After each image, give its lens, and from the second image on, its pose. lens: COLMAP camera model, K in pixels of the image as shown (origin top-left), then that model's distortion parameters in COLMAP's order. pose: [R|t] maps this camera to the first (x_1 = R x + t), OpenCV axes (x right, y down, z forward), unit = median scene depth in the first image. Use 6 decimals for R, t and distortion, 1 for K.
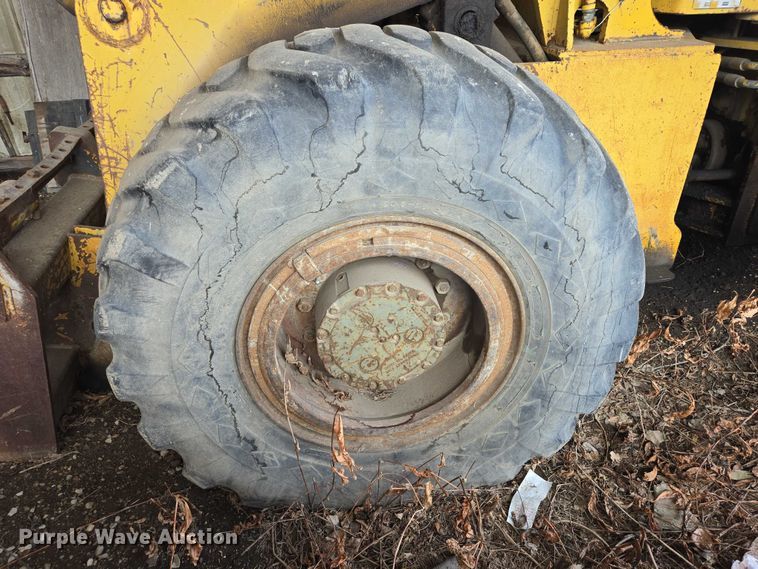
lens RADIAL K [[533.4, 0, 363.8], [0, 533.4, 273.6], [0, 0, 1]] dist [0.079543, -0.068465]
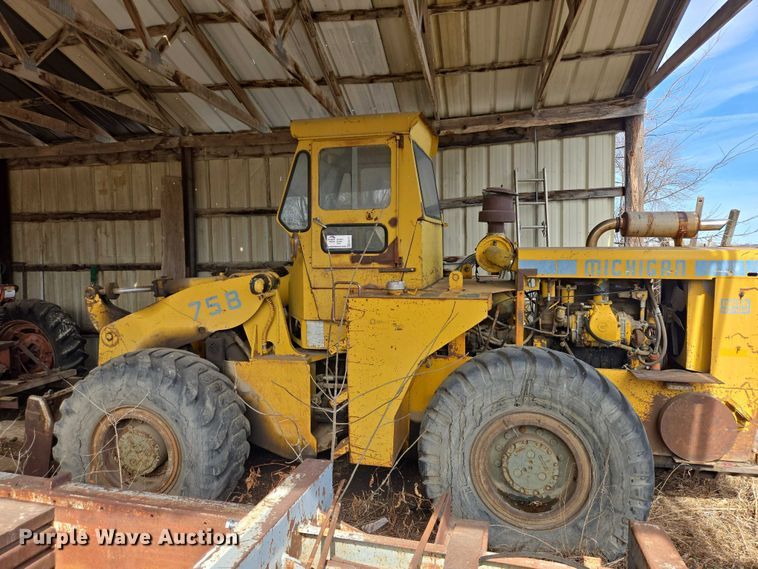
lens RADIAL K [[509.2, 0, 375.2], [0, 509.2, 282.3], [0, 0, 1]] dist [0.069499, -0.061816]
pose [[0.955433, 0.042769, -0.292092, 1.907612], [-0.164336, 0.899017, -0.405909, 0.207609], [0.245235, 0.435821, 0.865979, -1.390382]]
